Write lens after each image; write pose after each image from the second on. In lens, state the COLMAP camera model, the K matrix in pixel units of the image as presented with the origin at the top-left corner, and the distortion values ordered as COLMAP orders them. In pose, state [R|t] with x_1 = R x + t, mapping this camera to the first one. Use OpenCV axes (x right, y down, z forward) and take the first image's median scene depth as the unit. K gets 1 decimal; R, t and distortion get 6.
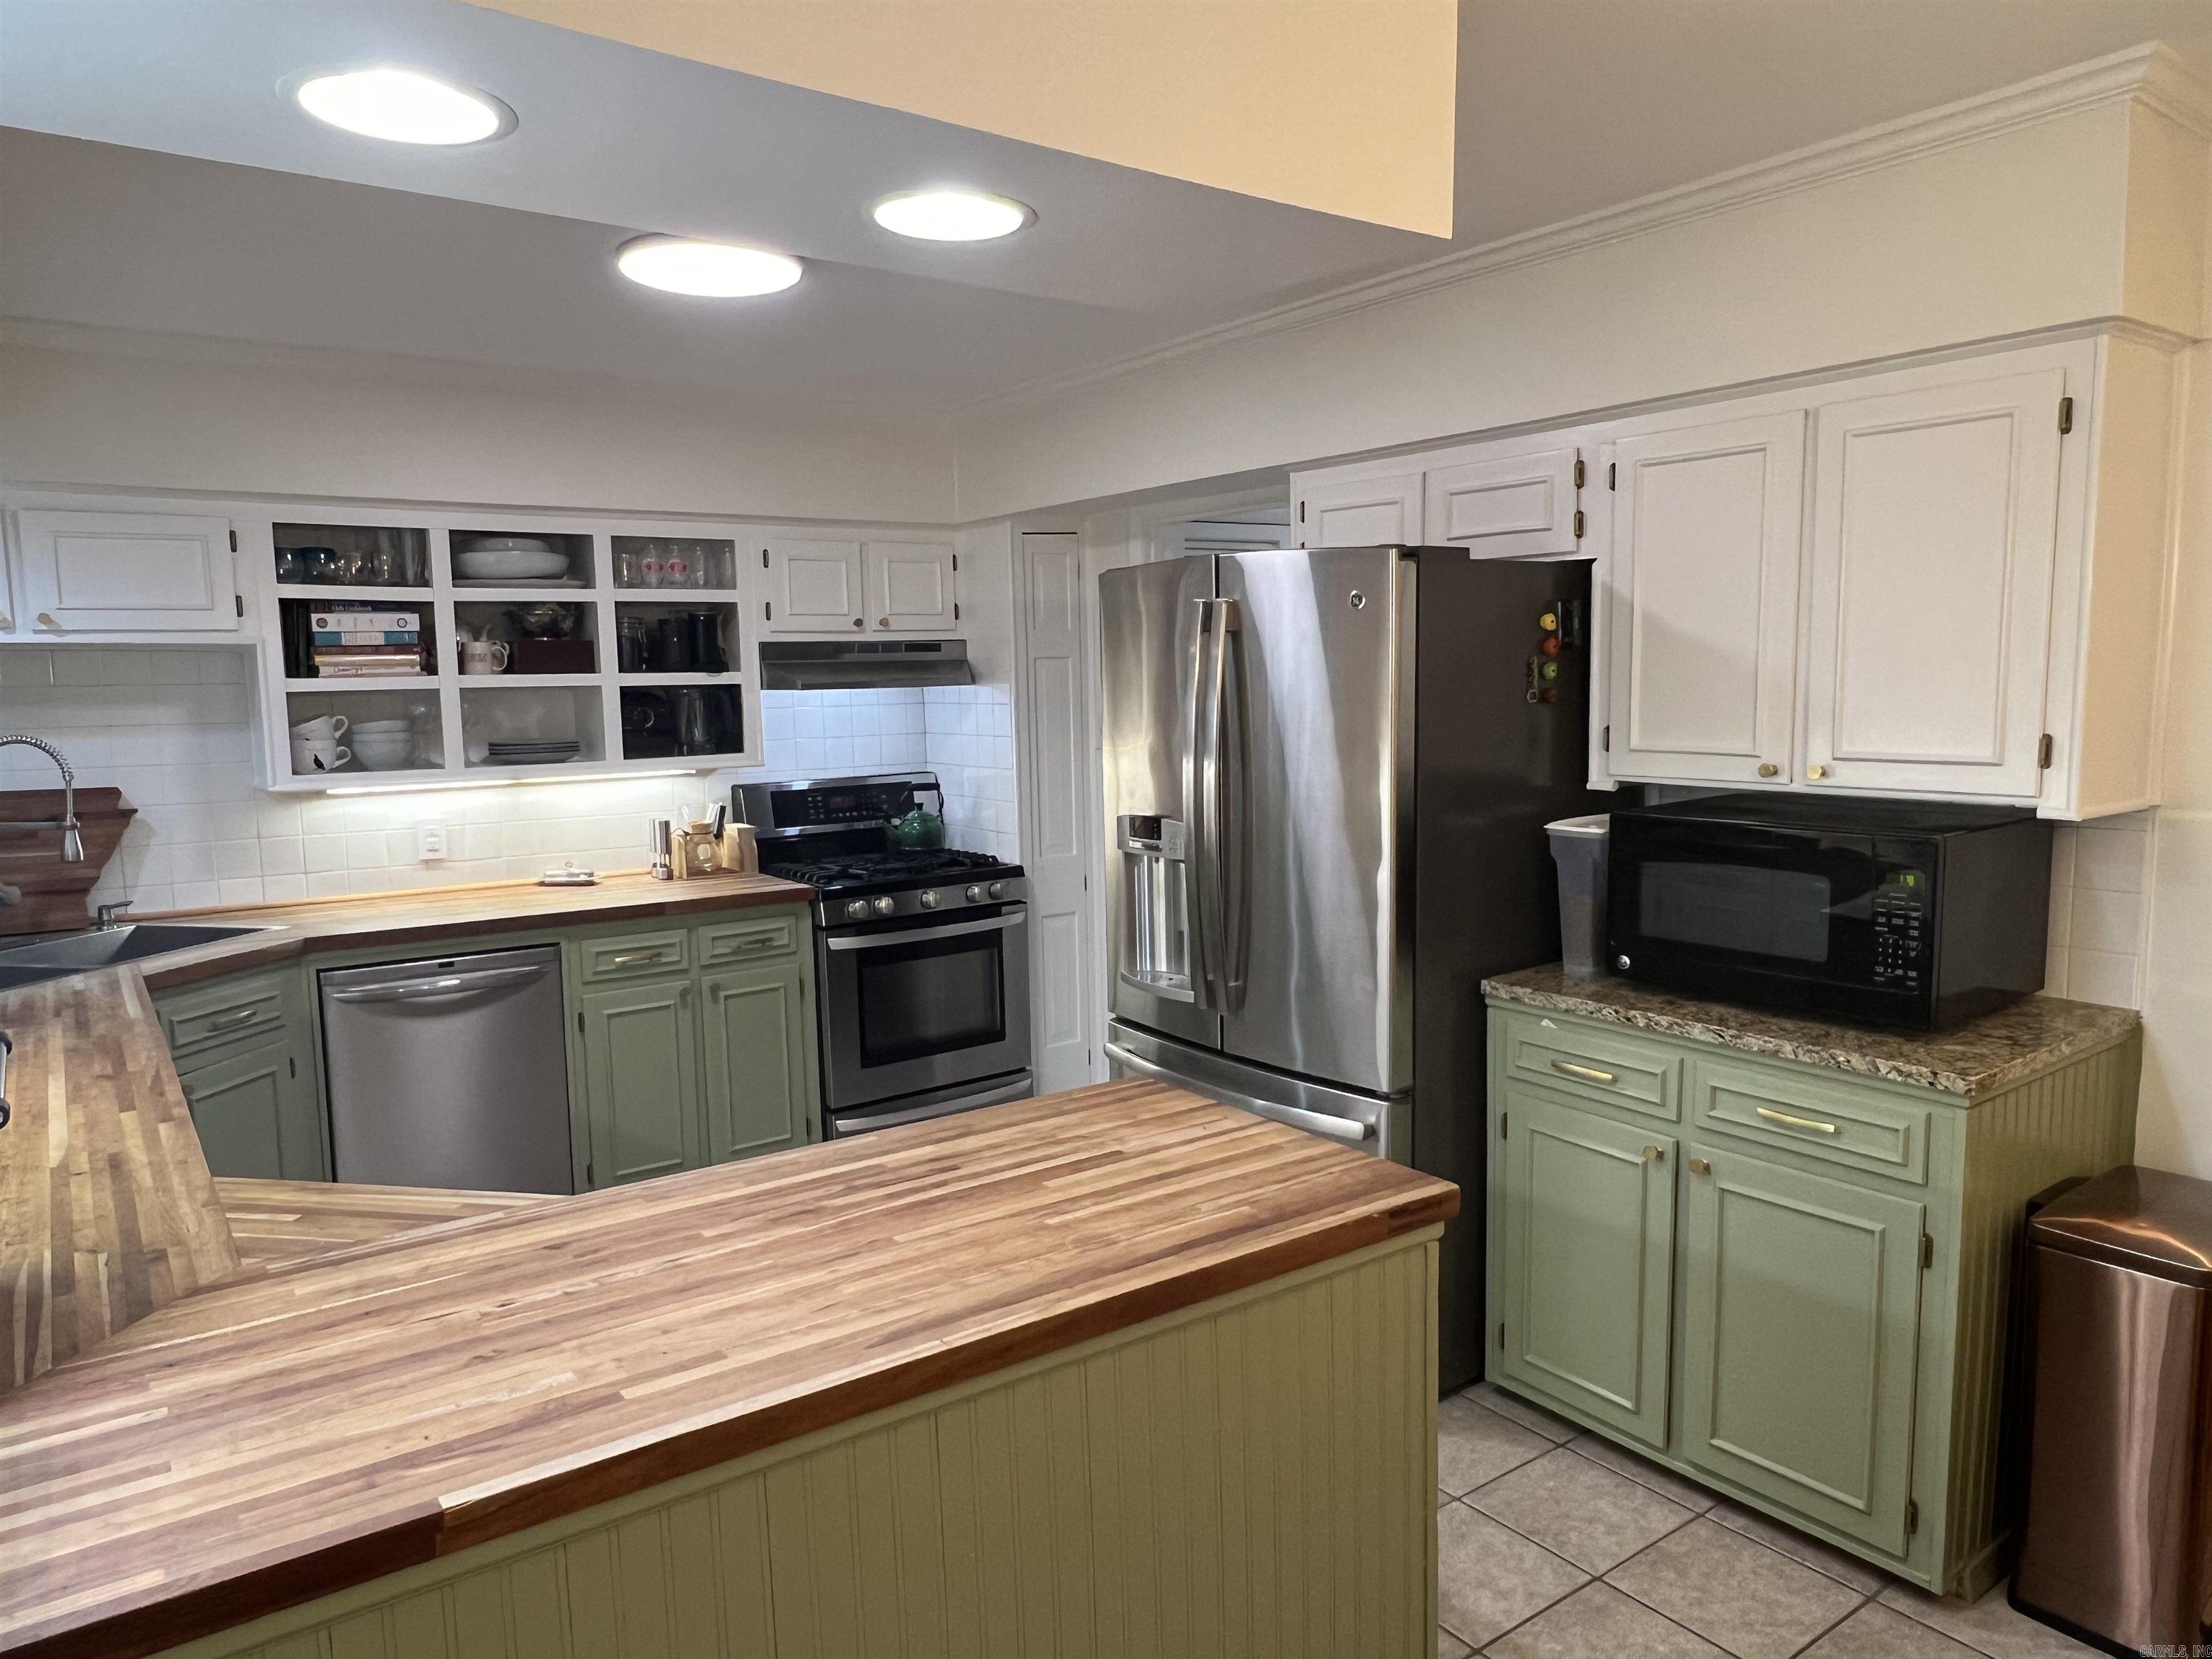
lens RADIAL K [[1464.7, 0, 1101.7], [0, 1464.7, 835.3], [0, 0, 1]] dist [-0.005243, -0.002452]
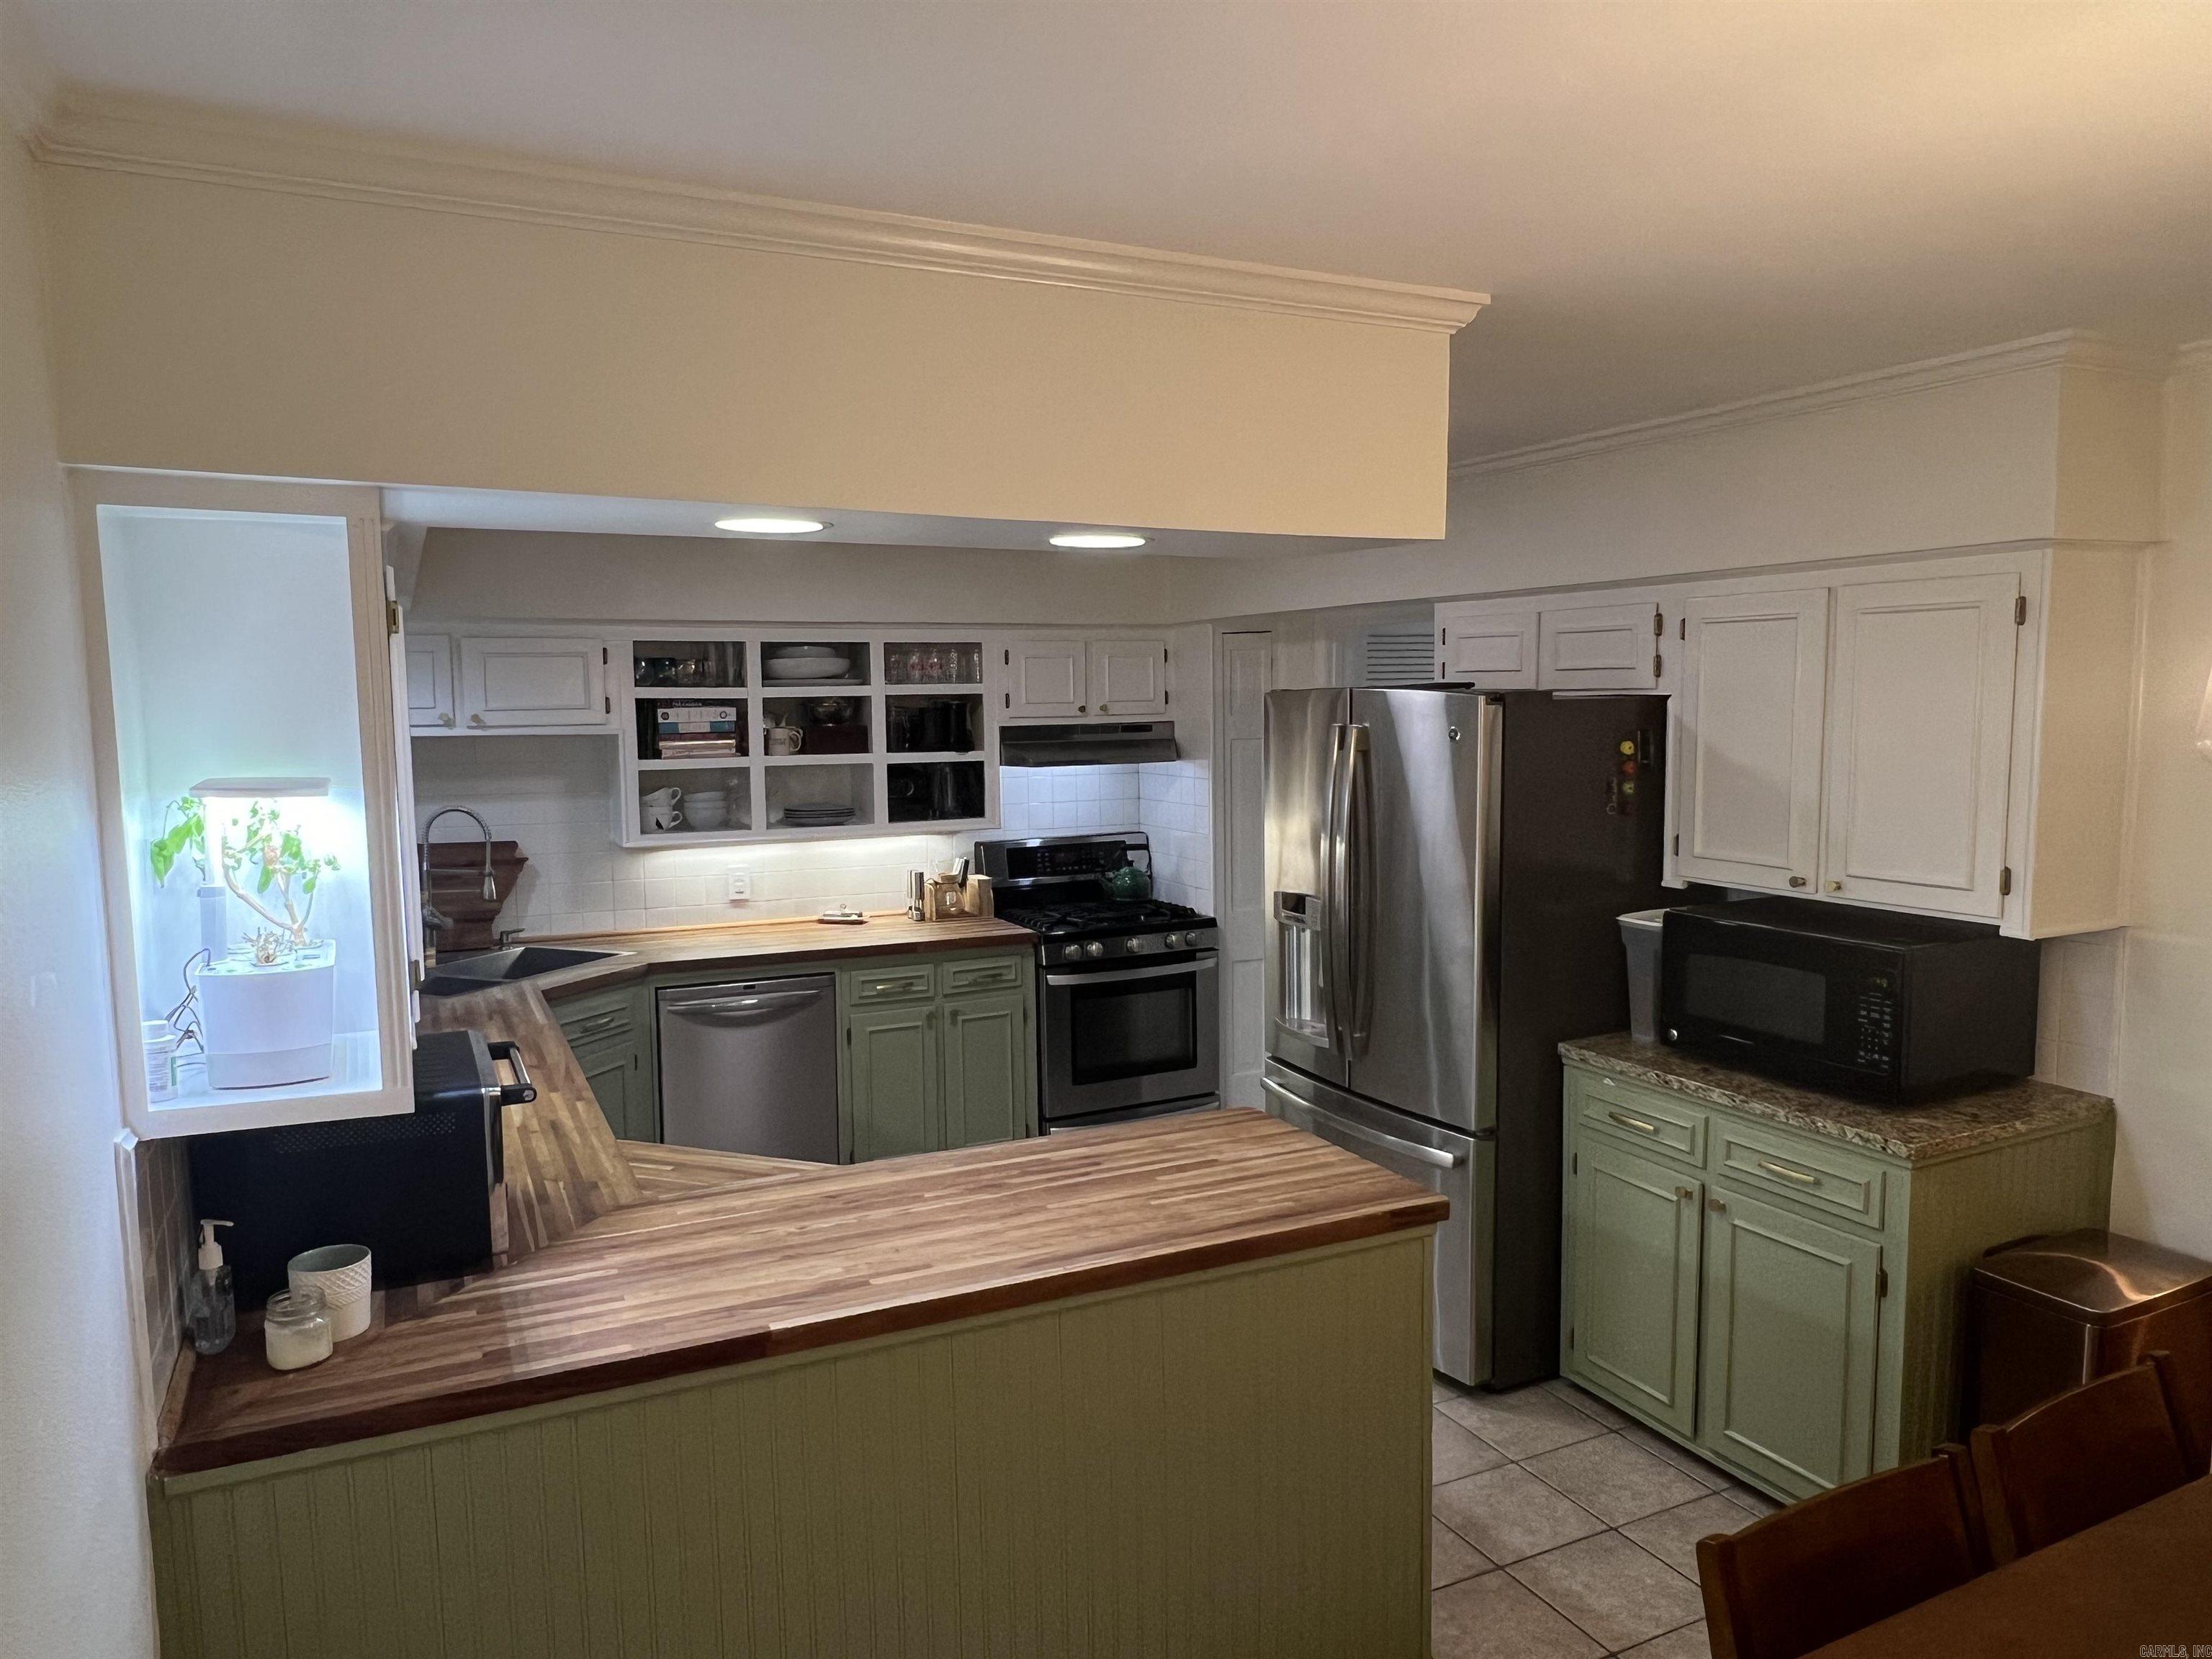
lens RADIAL K [[1464.7, 0, 1108.2], [0, 1464.7, 832.3], [0, 0, 1]] dist [-0.005243, -0.002452]
pose [[0.985531, 0.025146, -0.167622, 0.092085], [-0.027511, 0.999552, -0.011806, -0.052419], [0.167250, 0.016247, 0.985781, -0.271102]]
